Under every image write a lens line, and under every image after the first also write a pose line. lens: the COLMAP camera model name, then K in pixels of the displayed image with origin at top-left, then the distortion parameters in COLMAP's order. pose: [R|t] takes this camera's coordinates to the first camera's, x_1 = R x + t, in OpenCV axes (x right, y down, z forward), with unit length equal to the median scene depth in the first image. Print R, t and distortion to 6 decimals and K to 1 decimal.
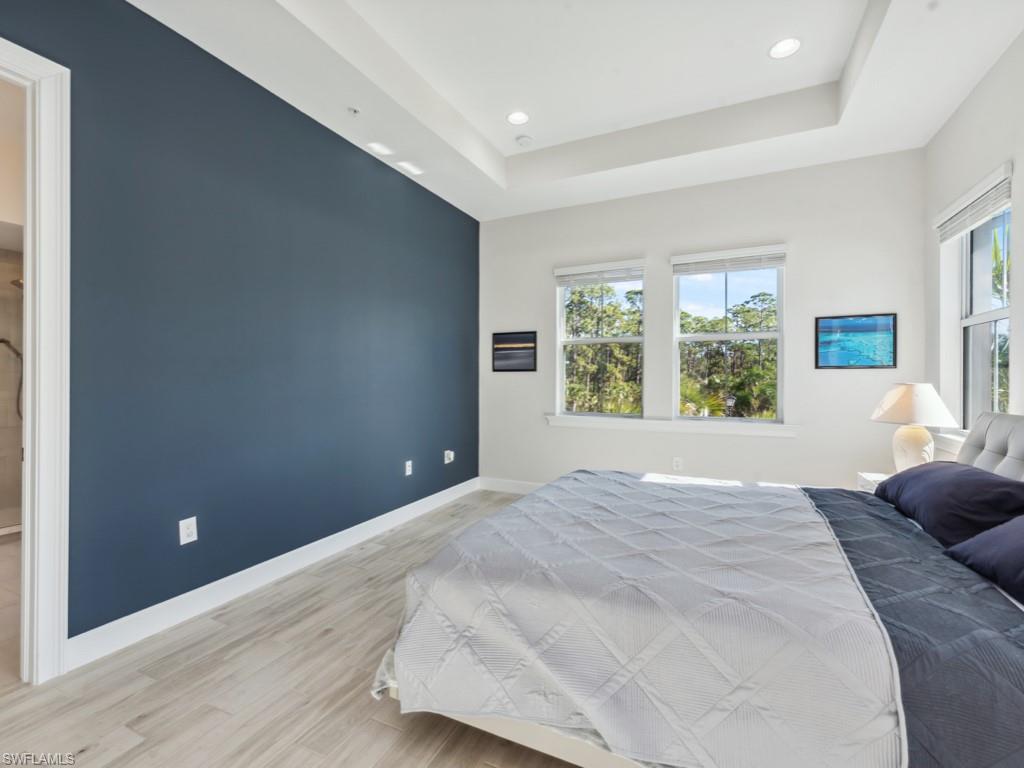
lens RADIAL K [[454.1, 0, 512.0], [0, 454.1, 384.0], [0, 0, 1]] dist [-0.001351, -0.000163]
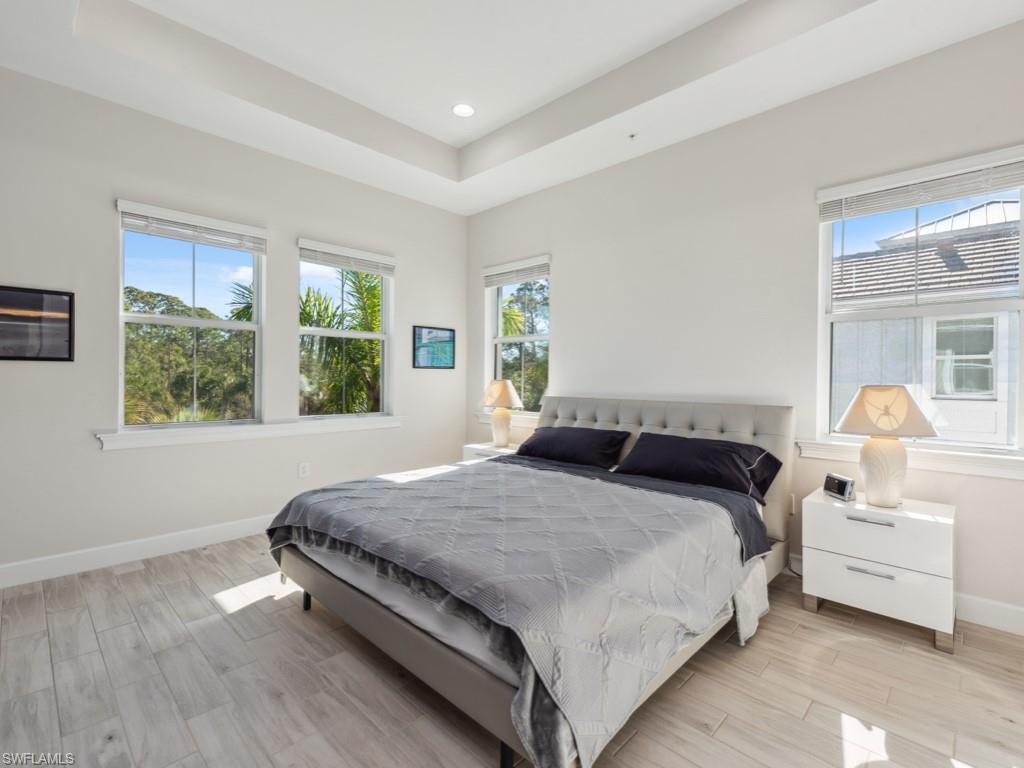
lens RADIAL K [[476.0, 0, 512.0], [0, 476.0, 384.0], [0, 0, 1]] dist [0.001557, -0.000009]
pose [[0.317057, -0.012511, 0.948324, -0.452497], [0.001915, 0.999919, 0.012552, -0.006560], [-0.948404, -0.002164, 0.317056, 0.346450]]
